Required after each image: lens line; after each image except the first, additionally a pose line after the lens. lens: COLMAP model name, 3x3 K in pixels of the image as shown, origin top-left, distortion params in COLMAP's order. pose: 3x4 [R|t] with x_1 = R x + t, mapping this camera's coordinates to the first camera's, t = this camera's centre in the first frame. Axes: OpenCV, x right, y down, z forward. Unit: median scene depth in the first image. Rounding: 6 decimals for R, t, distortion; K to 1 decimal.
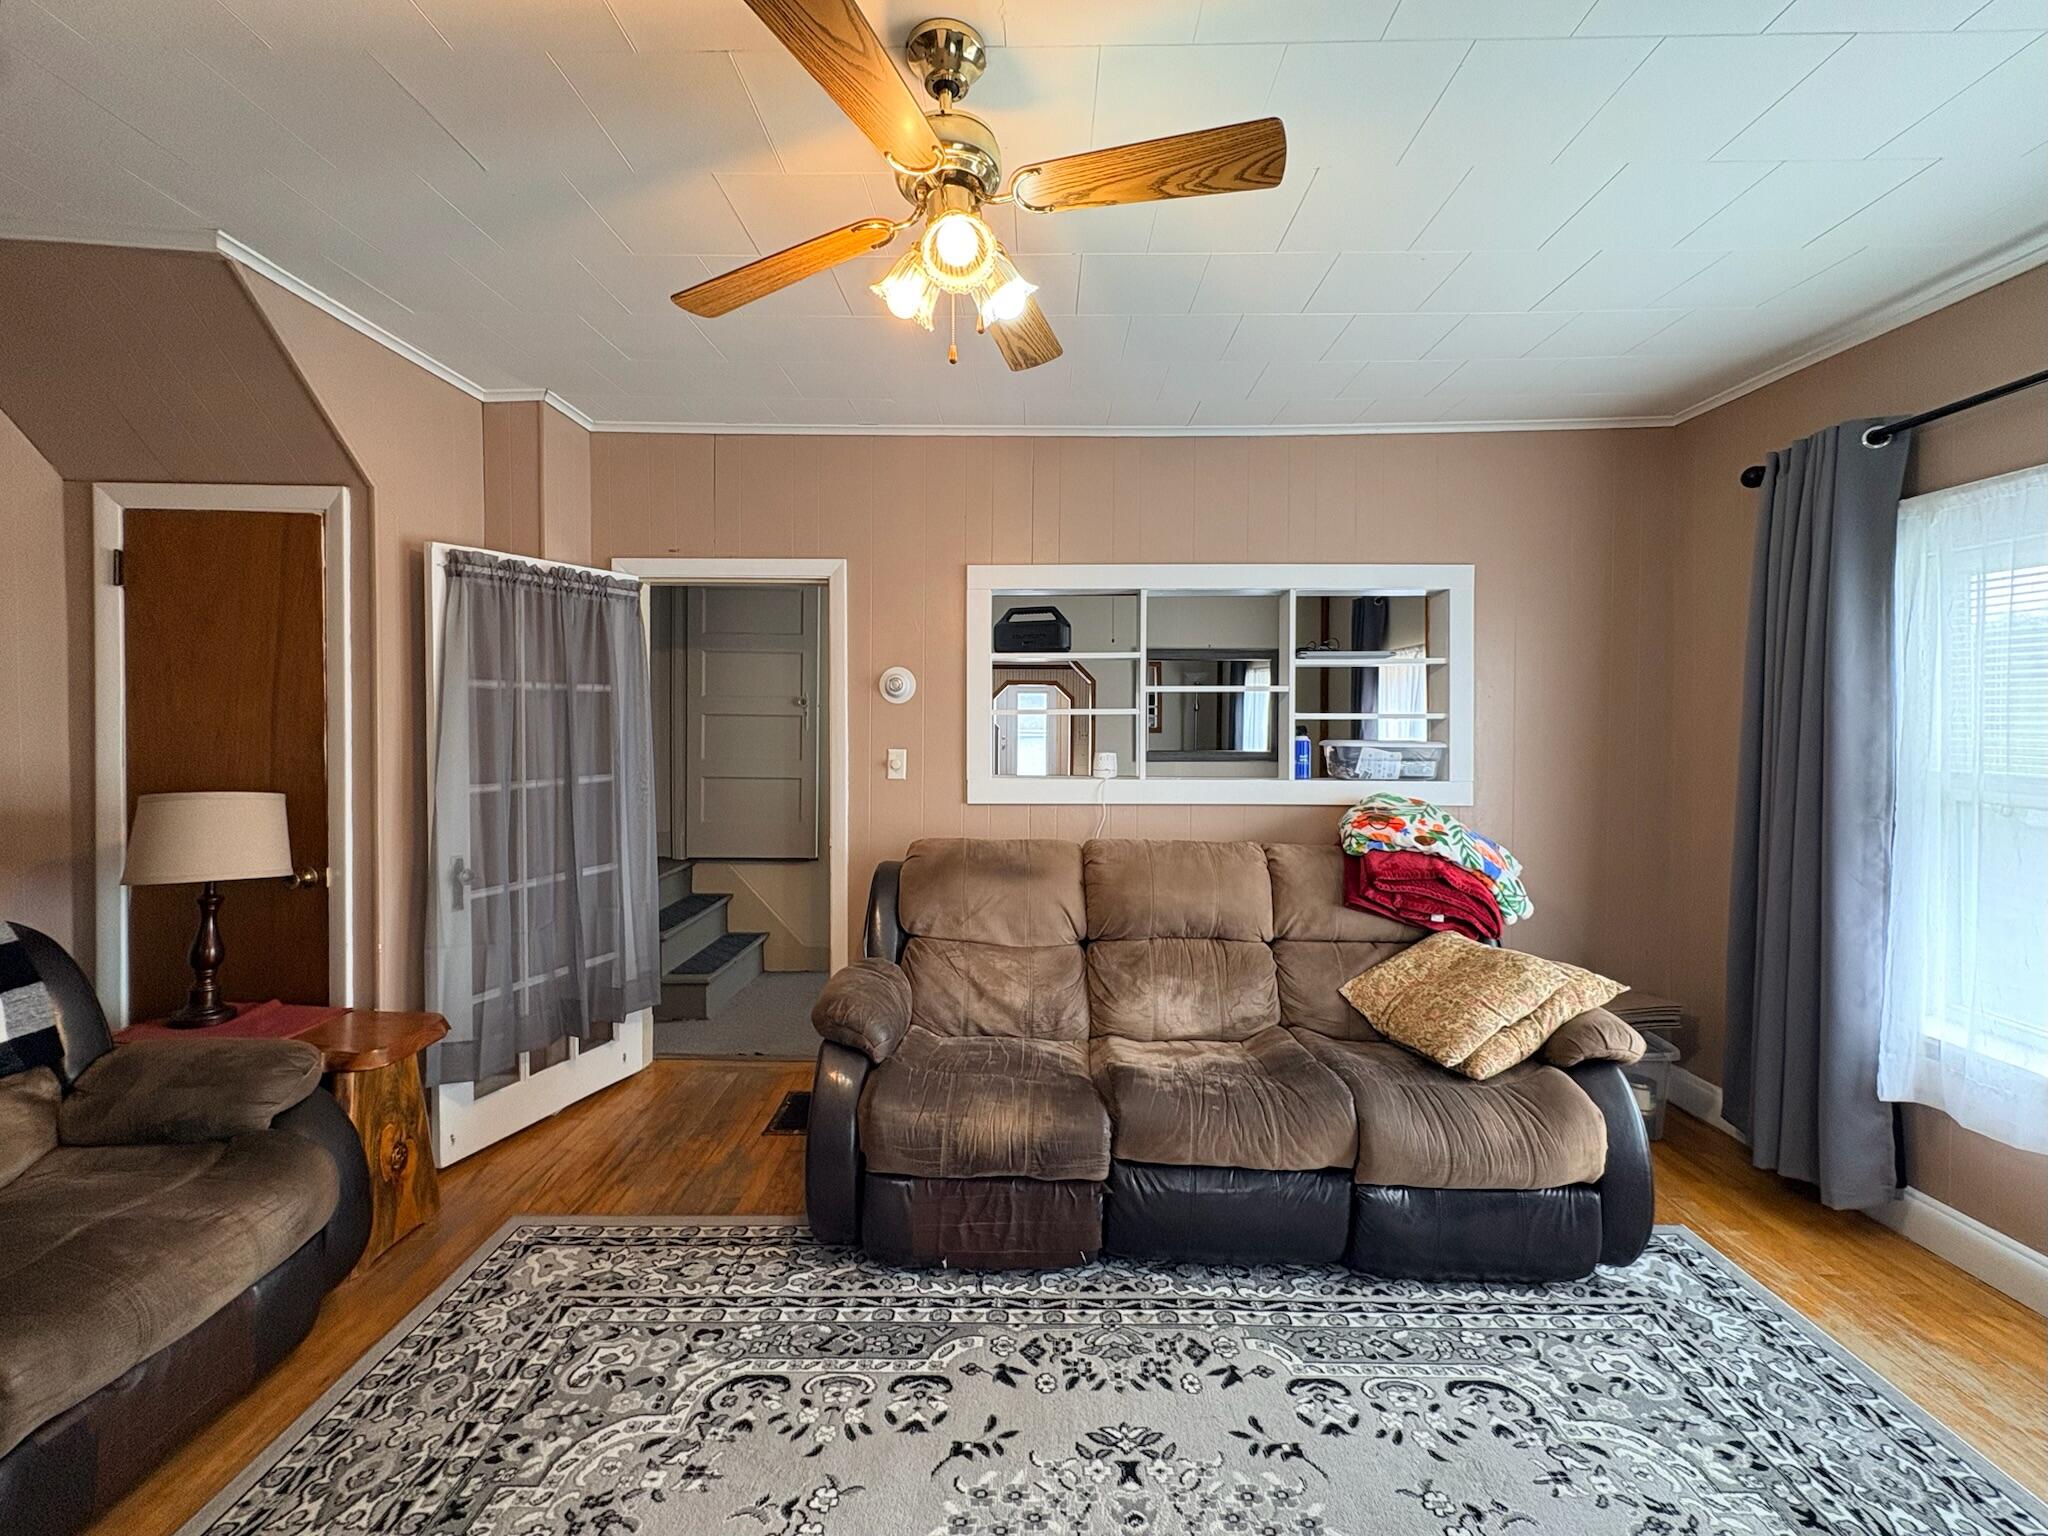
lens RADIAL K [[829.6, 0, 1024.0], [0, 829.6, 746.4], [0, 0, 1]] dist [-0.001873, -0.000334]
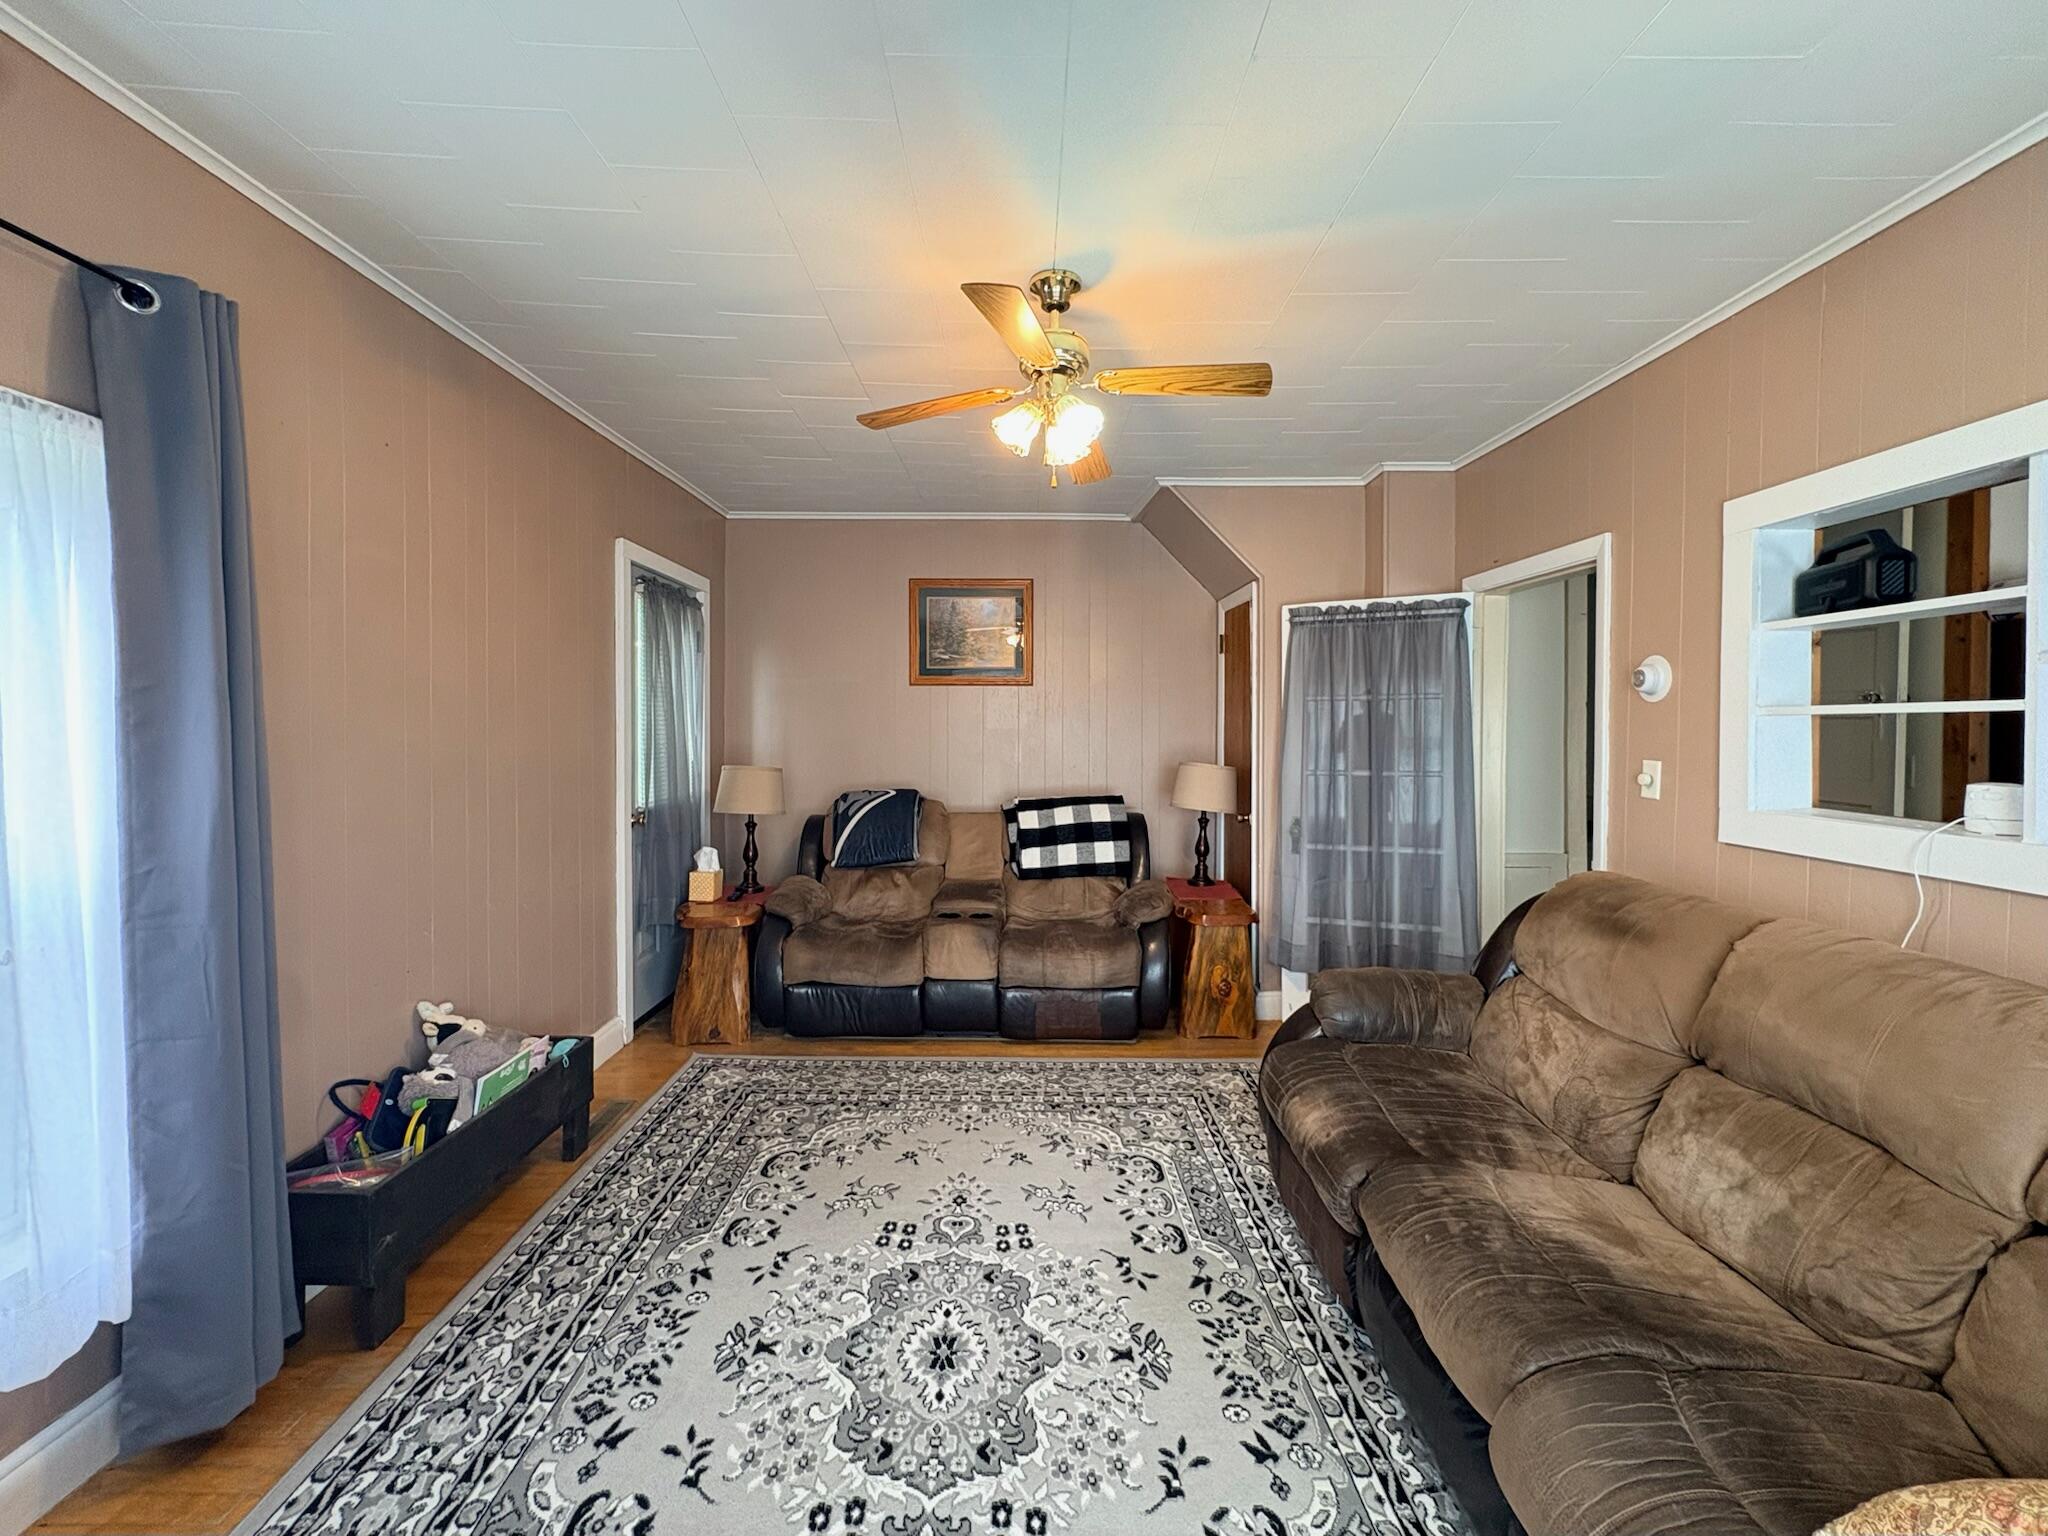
lens RADIAL K [[829.6, 0, 1024.0], [0, 829.6, 746.4], [0, 0, 1]] dist [-0.001873, -0.000334]
pose [[0.021702, 0.027451, -0.999388, 1.109128], [-0.030028, 0.999190, 0.026794, -0.022644], [0.999313, 0.029428, 0.022508, 0.691922]]
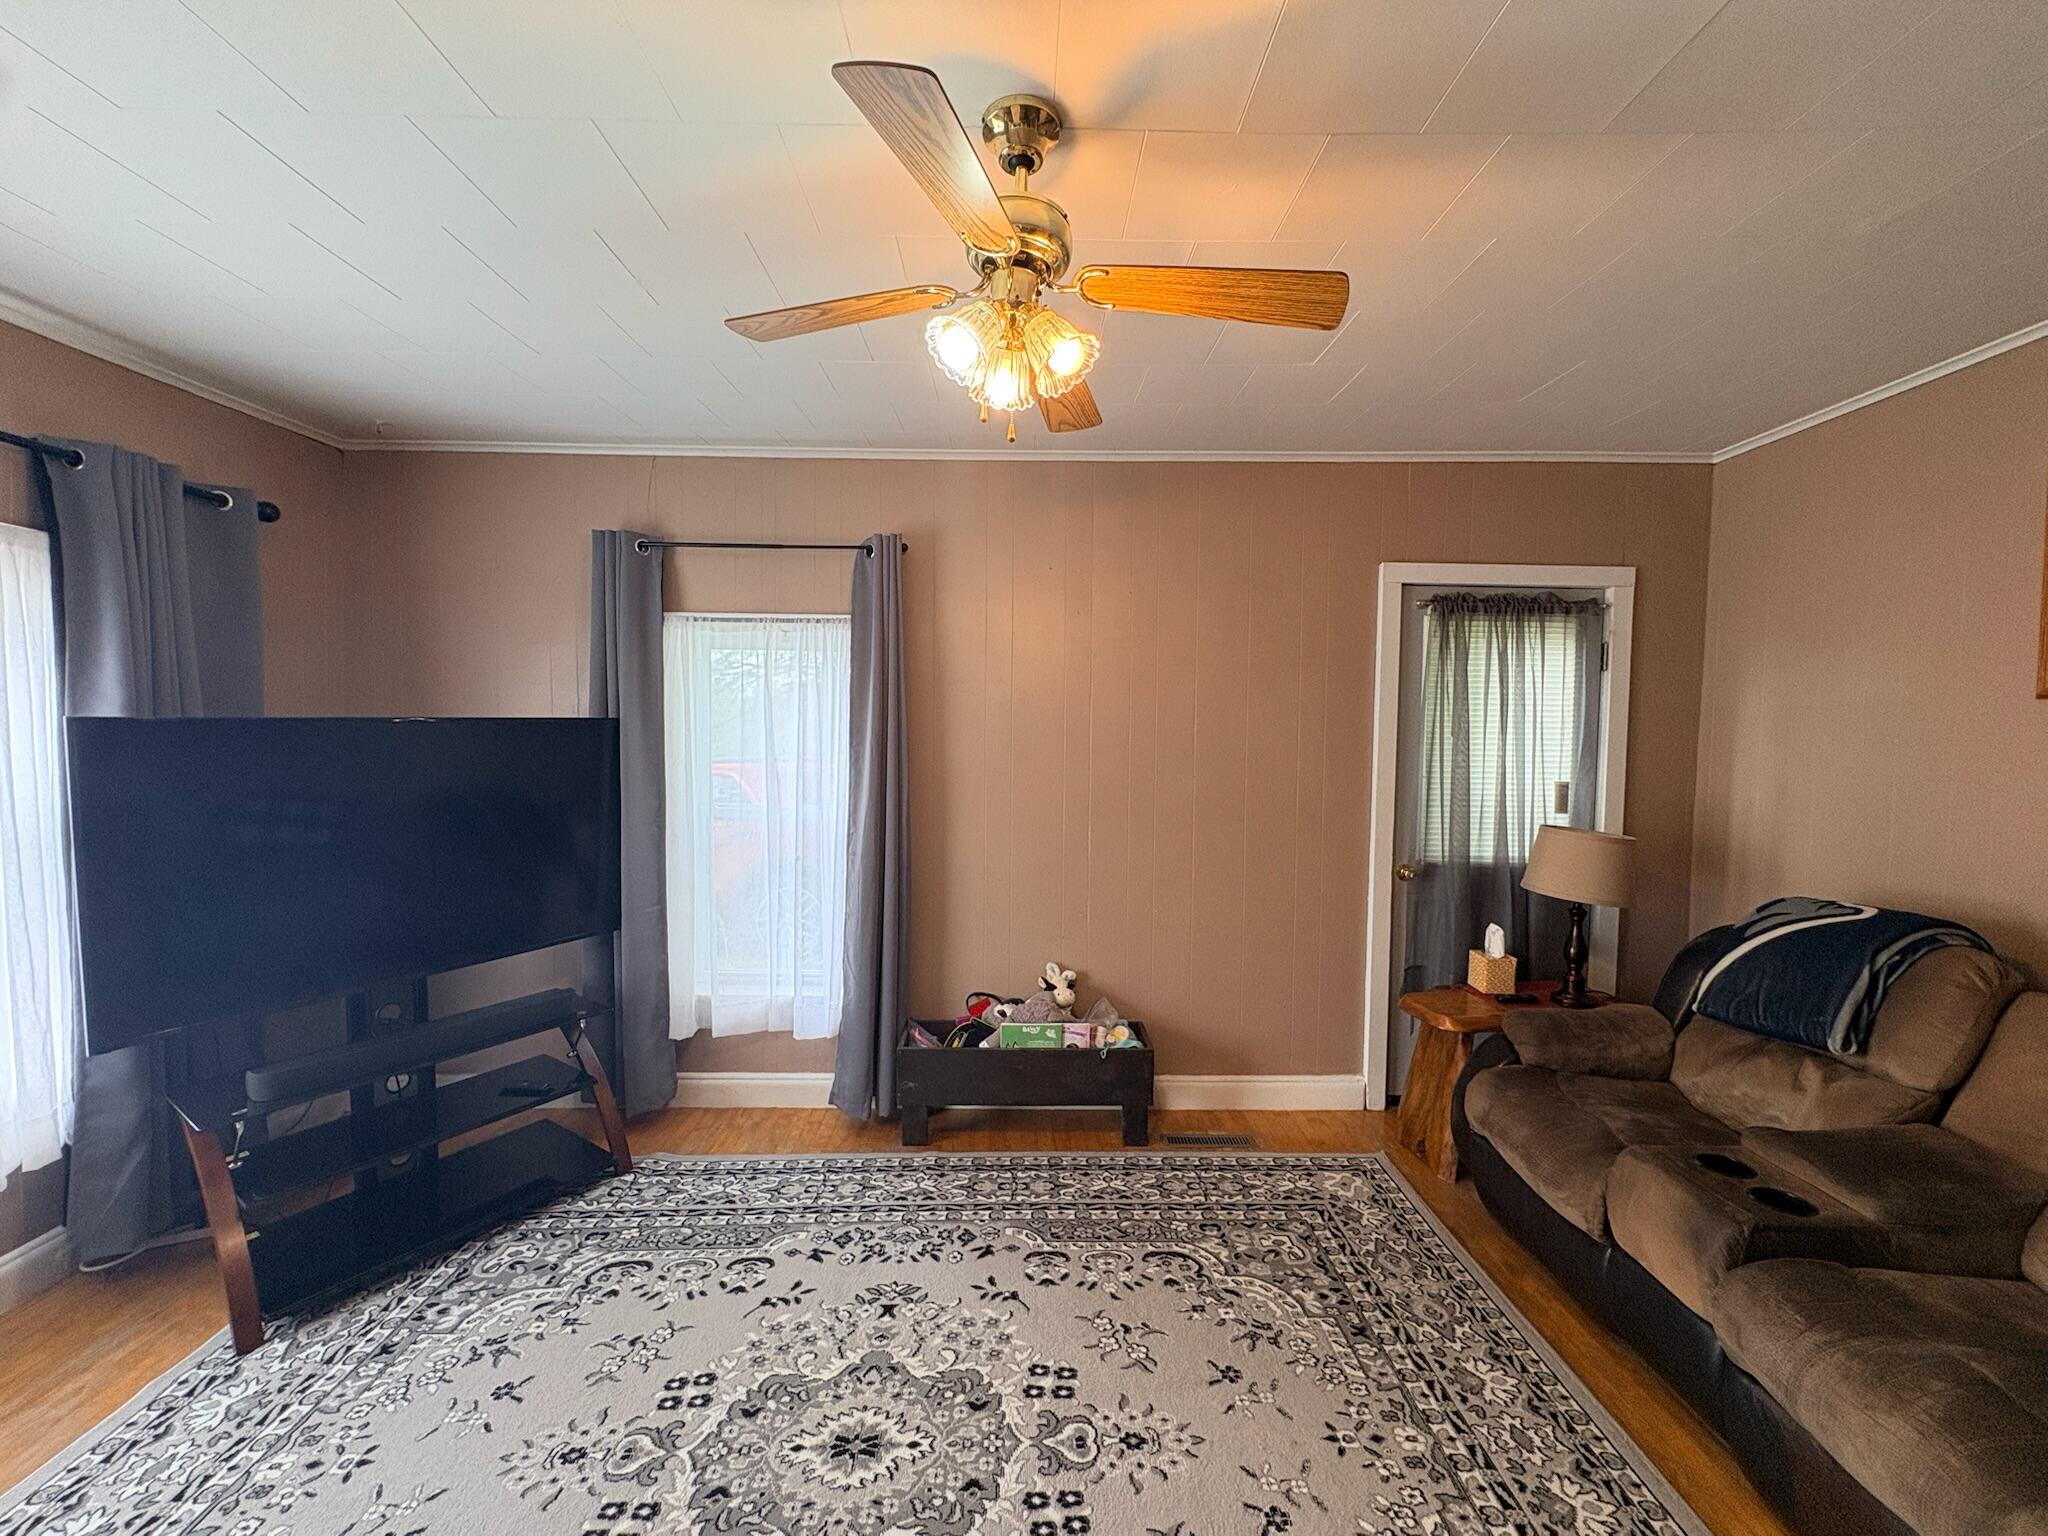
lens RADIAL K [[810.4, 0, 1024.4], [0, 810.4, 770.7], [0, 0, 1]] dist [-0.001095, -0.000344]
pose [[-0.999371, -0.006152, -0.034924, -0.069823], [-0.008585, 0.997515, 0.069930, -0.101431], [0.034407, 0.070186, -0.996940, 1.543754]]
